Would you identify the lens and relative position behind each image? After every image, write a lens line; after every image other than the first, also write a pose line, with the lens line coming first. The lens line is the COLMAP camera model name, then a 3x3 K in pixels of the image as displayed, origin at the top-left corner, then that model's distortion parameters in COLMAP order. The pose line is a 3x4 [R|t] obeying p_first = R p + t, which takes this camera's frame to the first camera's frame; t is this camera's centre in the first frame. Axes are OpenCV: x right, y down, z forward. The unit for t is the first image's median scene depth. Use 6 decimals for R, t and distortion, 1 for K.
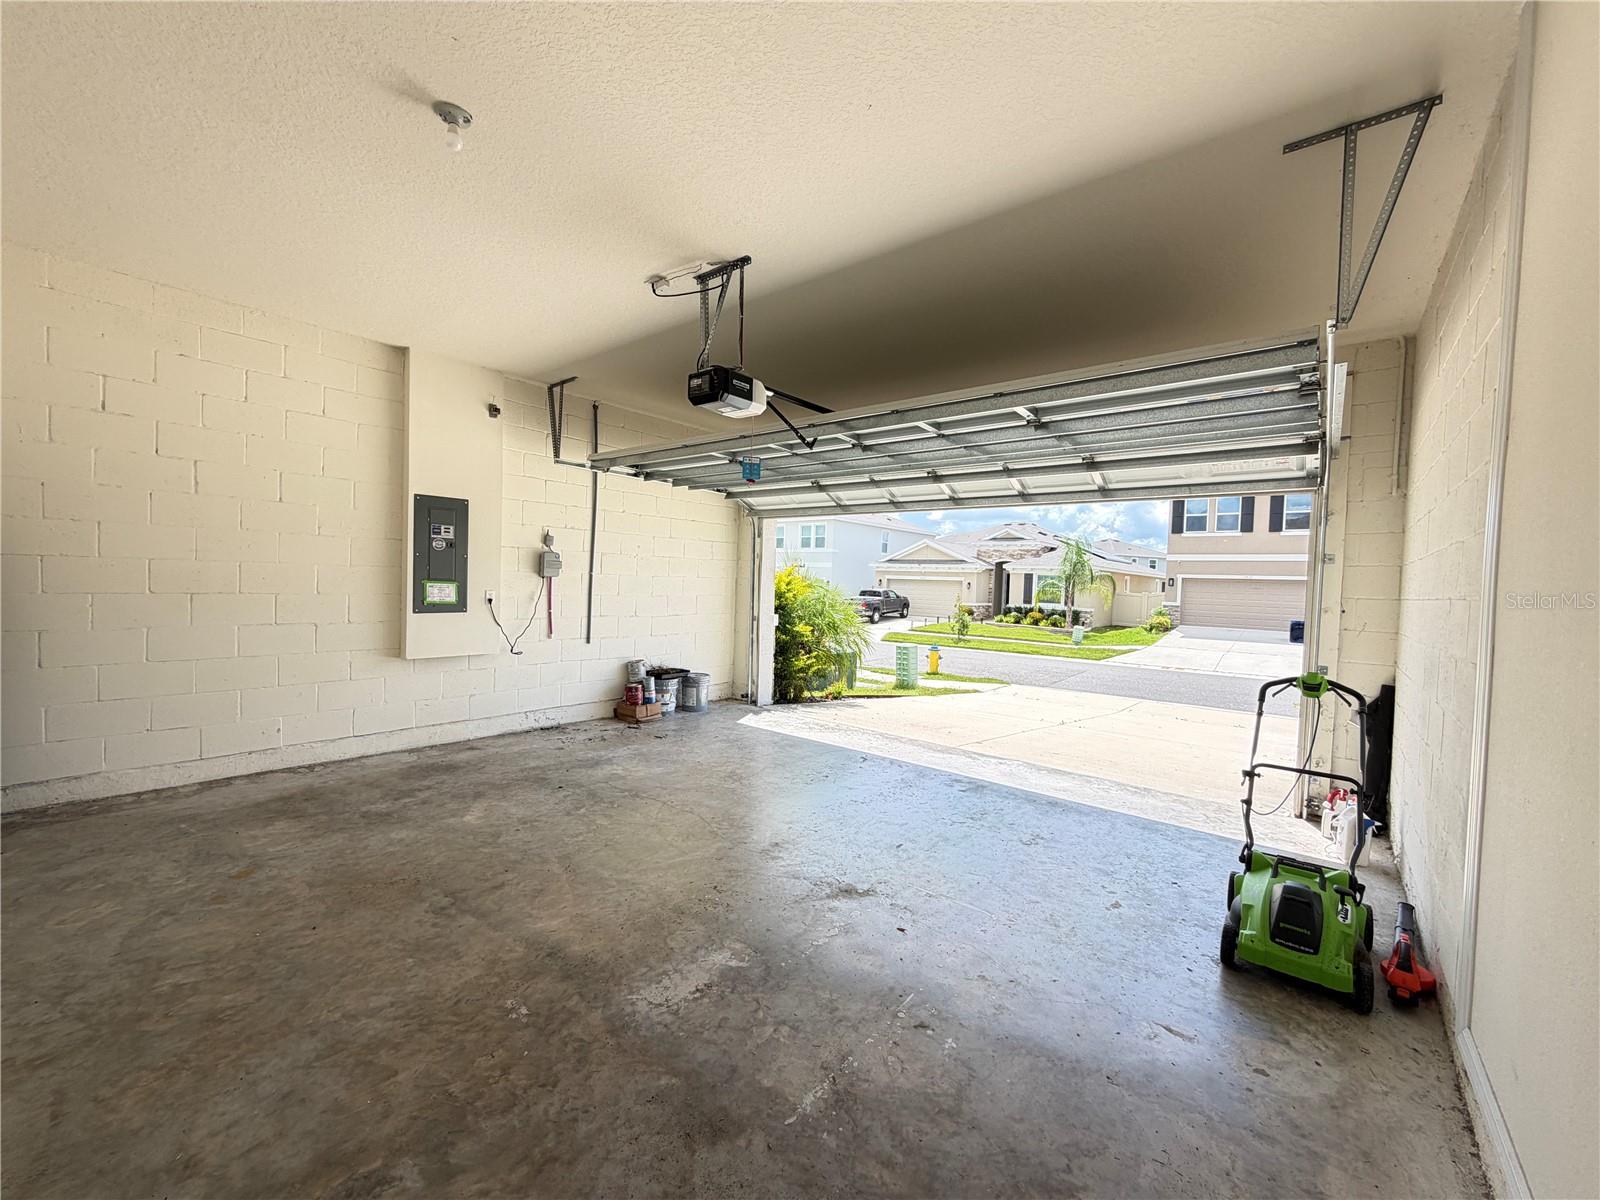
lens RADIAL K [[641.1, 0, 796.2], [0, 641.1, 597.9], [0, 0, 1]] dist [0.001467, -0.000036]
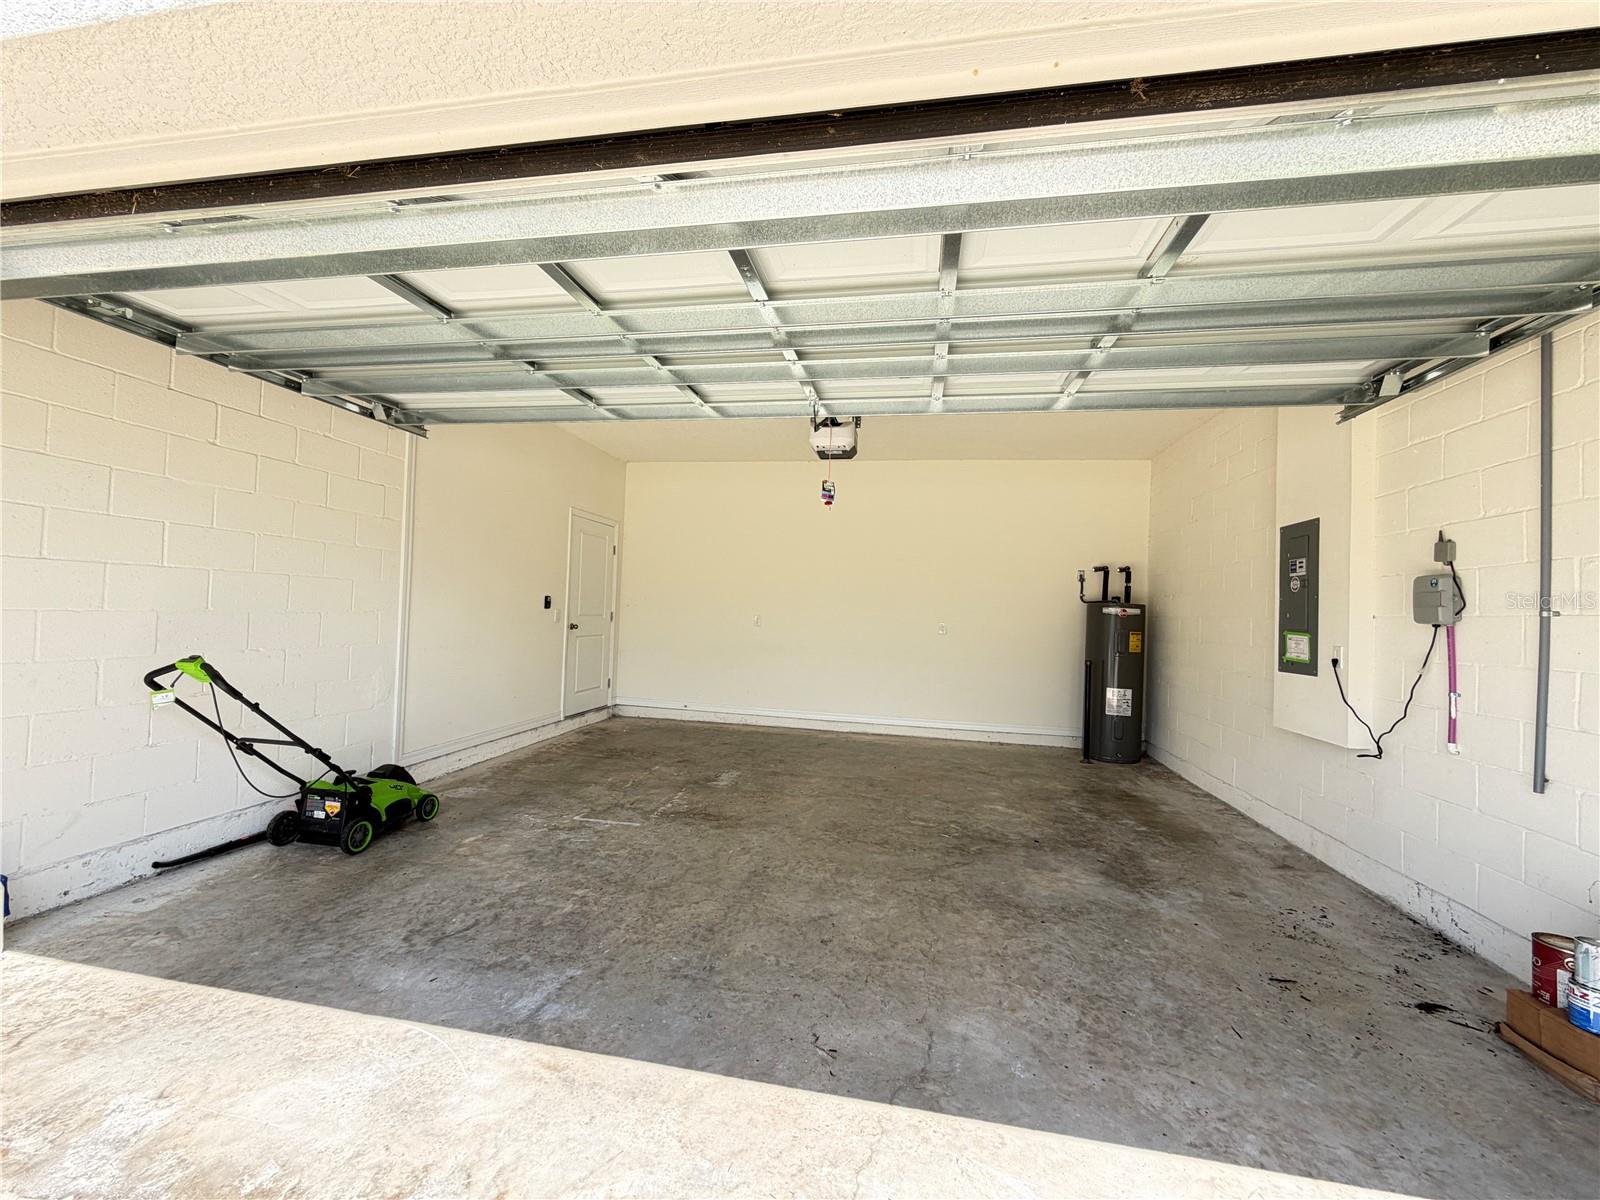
lens RADIAL K [[641.1, 0, 795.2], [0, 641.1, 602.2], [0, 0, 1]] dist [0.001467, -0.000036]
pose [[-0.873946, -0.073709, -0.480401, 0.356367], [-0.078441, 0.996866, -0.010252, -0.007138], [0.479651, 0.028724, -0.876989, 1.459779]]
